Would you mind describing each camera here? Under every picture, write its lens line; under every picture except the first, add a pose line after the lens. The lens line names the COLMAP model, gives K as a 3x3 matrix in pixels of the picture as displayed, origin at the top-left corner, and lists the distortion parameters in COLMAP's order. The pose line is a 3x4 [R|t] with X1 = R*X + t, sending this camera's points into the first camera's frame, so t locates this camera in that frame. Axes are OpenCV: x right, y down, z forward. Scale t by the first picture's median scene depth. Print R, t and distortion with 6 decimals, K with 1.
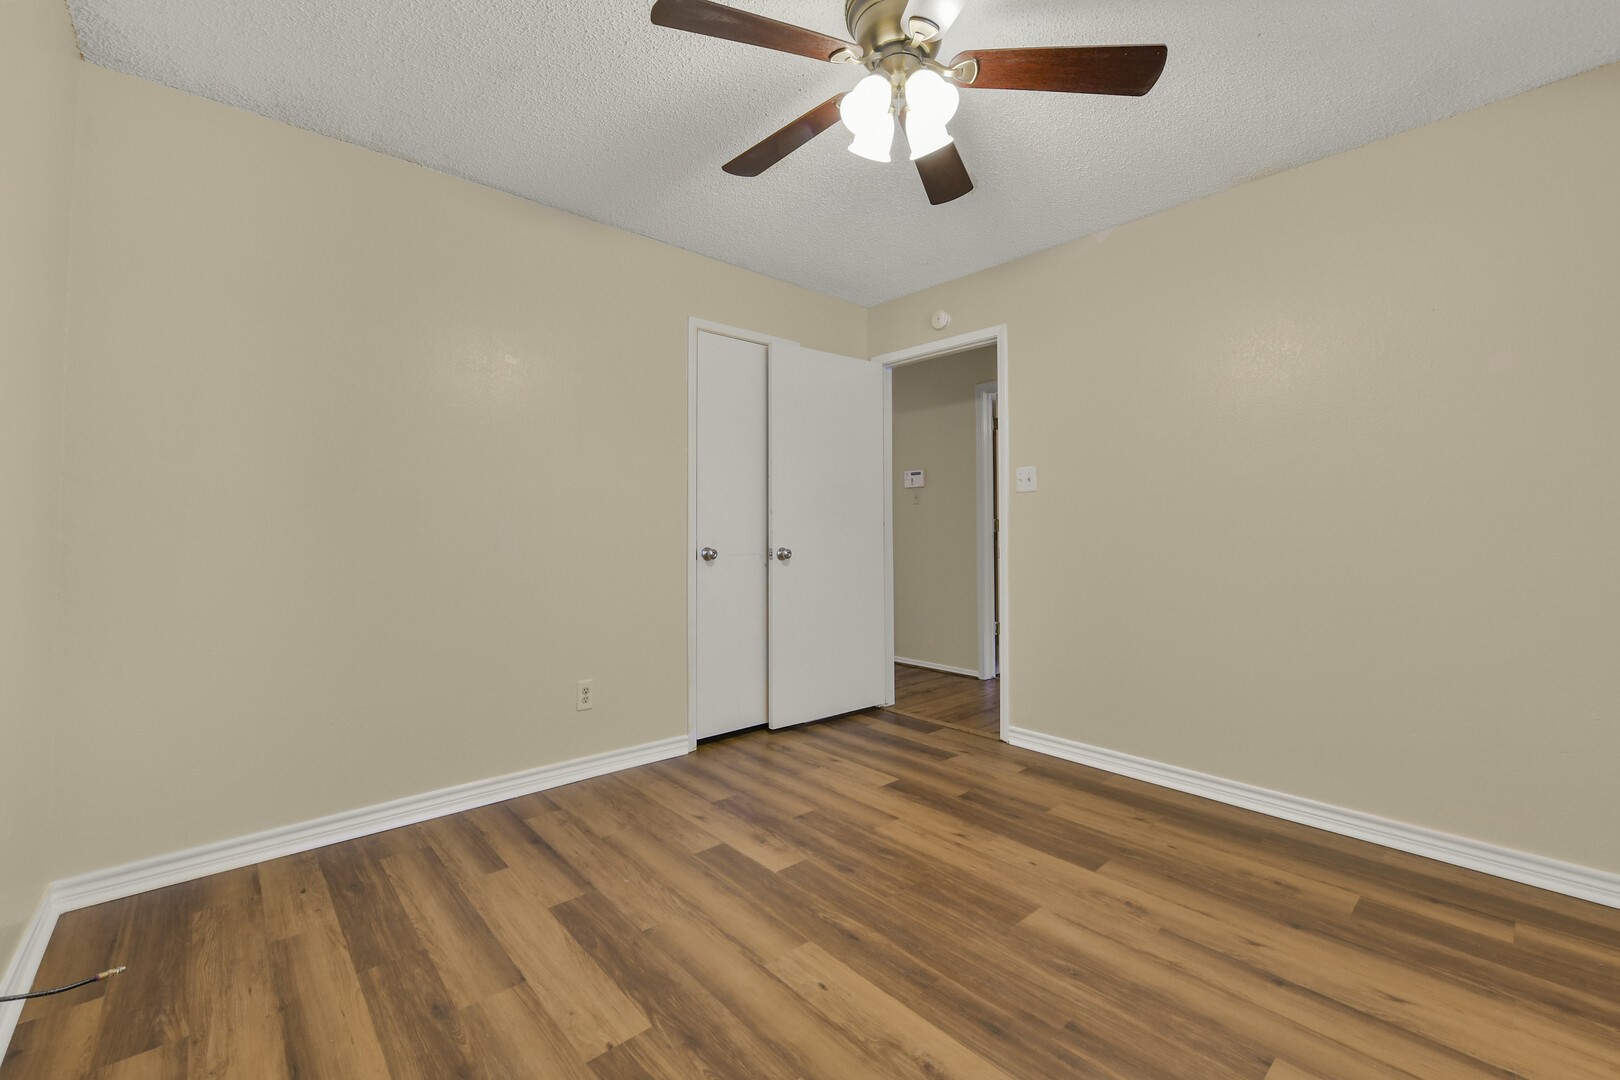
lens RADIAL K [[651.8, 0, 814.1], [0, 651.8, 542.4], [0, 0, 1]] dist [-0.012098, -0.000506]
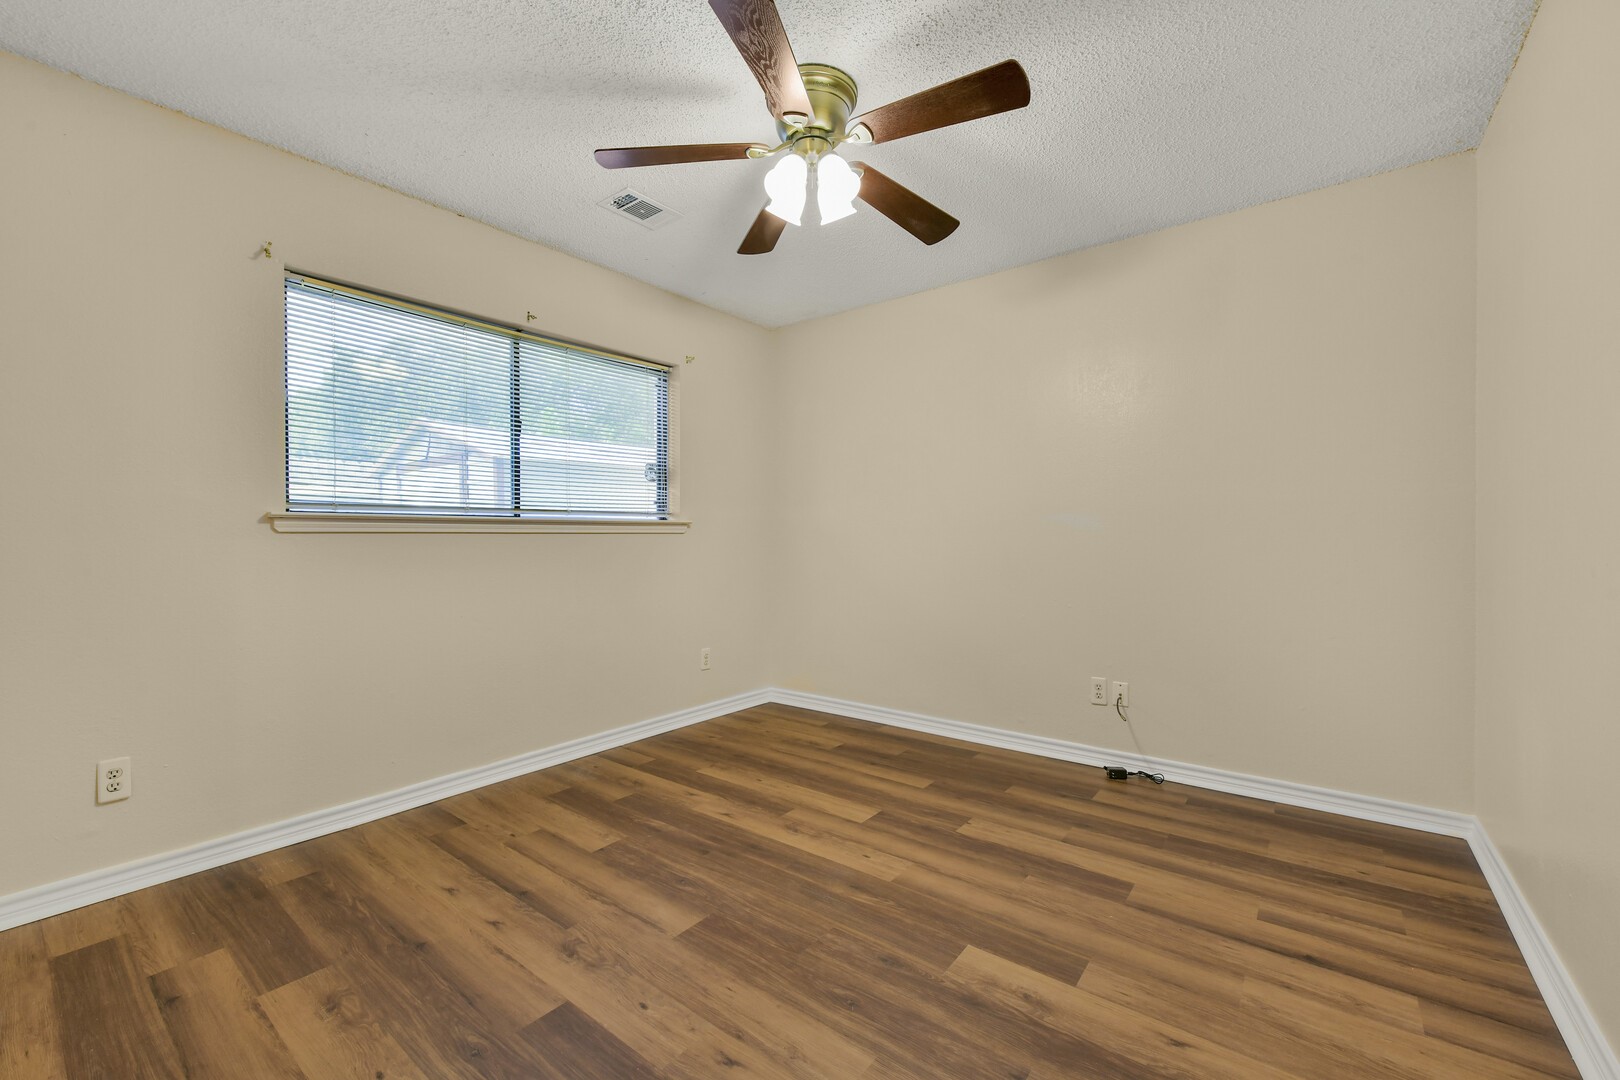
lens RADIAL K [[651.8, 0, 814.1], [0, 651.8, 542.4], [0, 0, 1]] dist [-0.012098, -0.000506]
pose [[-0.983965, 0.005254, -0.178285, 0.313904], [0.000921, 0.999702, 0.024376, -0.040029], [0.178360, 0.023821, -0.983677, 1.960186]]
